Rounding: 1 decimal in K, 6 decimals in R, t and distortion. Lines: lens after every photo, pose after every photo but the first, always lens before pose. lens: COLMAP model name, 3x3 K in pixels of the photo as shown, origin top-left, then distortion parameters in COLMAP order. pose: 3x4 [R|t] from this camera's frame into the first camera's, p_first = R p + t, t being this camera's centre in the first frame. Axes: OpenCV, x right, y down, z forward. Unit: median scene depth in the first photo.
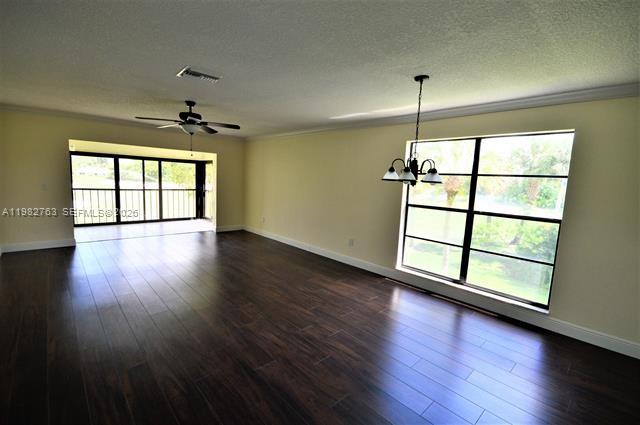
lens RADIAL K [[284.1, 0, 320.0], [0, 284.1, 212.5], [0, 0, 1]] dist [-0.003257, -0.000591]
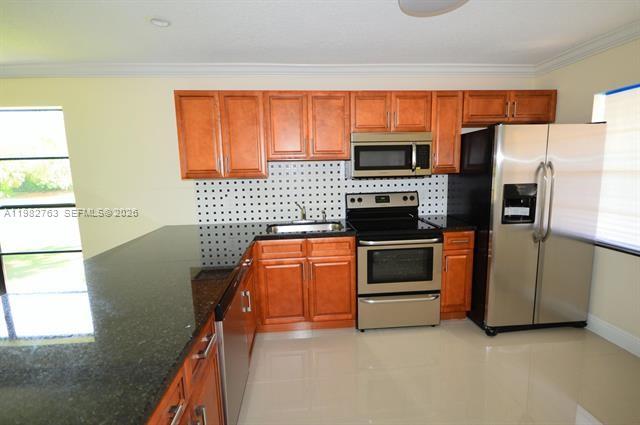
lens RADIAL K [[307.5, 0, 320.0], [0, 307.5, 212.5], [0, 0, 1]] dist [0.001275, 0.000170]
pose [[0.621477, -0.170043, 0.764756, 0.208625], [0.142637, 0.984405, 0.102967, 0.024982], [-0.770338, 0.045091, 0.636039, -0.105804]]
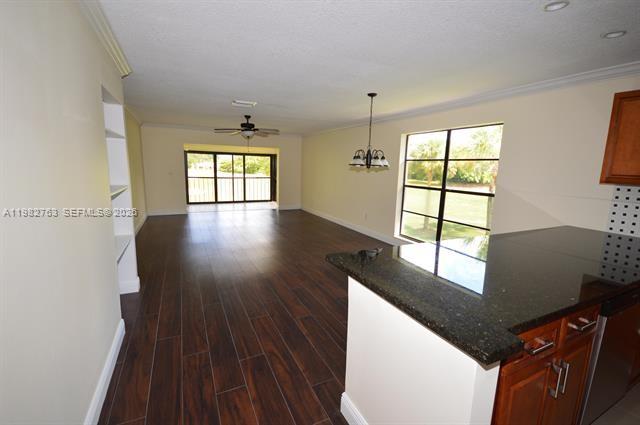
lens RADIAL K [[284.1, 0, 320.0], [0, 284.1, 212.5], [0, 0, 1]] dist [-0.003257, -0.000591]
pose [[0.954878, 0.028860, -0.295592, 0.179209], [-0.019135, 0.999178, 0.035740, 0.029168], [0.296381, -0.028471, 0.954645, -0.163762]]
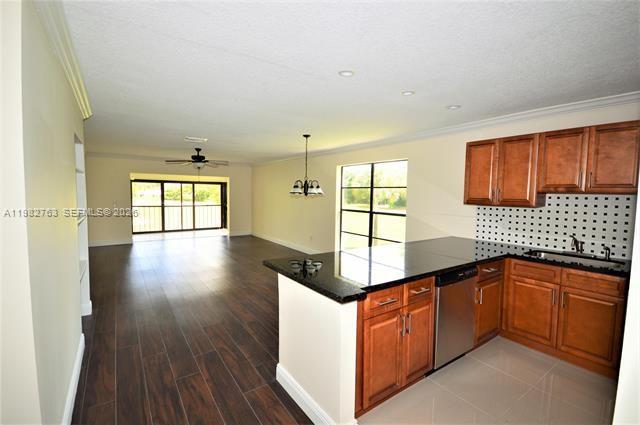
lens RADIAL K [[288.6, 0, 320.0], [0, 288.6, 212.5], [0, 0, 1]] dist [0.000738, -0.000236]
pose [[0.989429, -0.021684, -0.143388, 0.224835], [0.013763, 0.998336, -0.056003, 0.037216], [0.144363, 0.053437, 0.988081, -0.249552]]
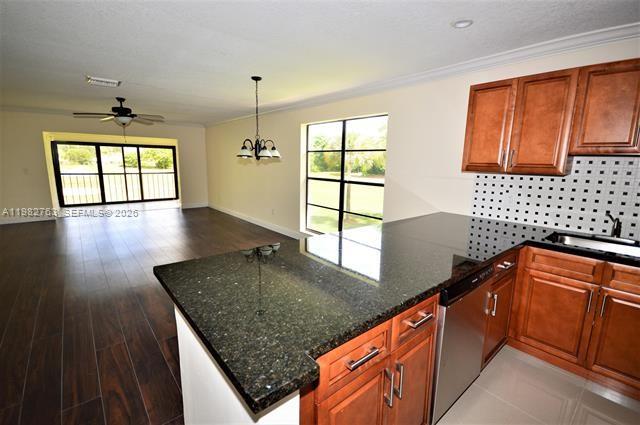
lens RADIAL K [[288.6, 0, 320.0], [0, 288.6, 212.5], [0, 0, 1]] dist [0.000738, -0.000236]
pose [[0.998389, -0.017449, -0.053983, 0.233179], [0.020484, 0.998210, 0.056191, 0.028192], [0.052906, -0.057206, 0.996960, -0.121881]]
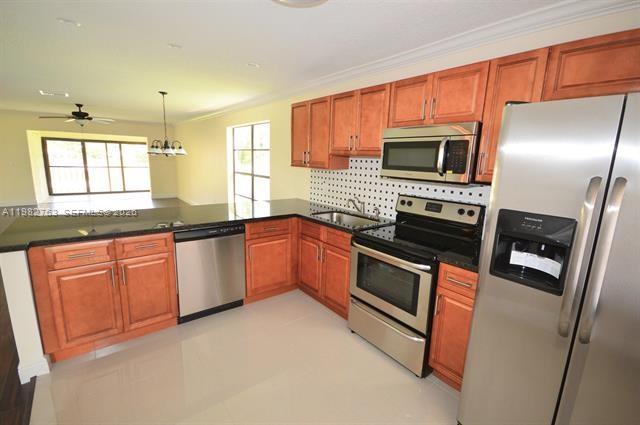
lens RADIAL K [[288.6, 0, 320.0], [0, 288.6, 212.5], [0, 0, 1]] dist [0.000738, -0.000236]
pose [[0.996310, 0.003084, -0.085768, 0.473442], [0.002389, 0.997971, 0.063629, 0.046508], [0.085790, -0.063599, 0.994281, -0.231240]]
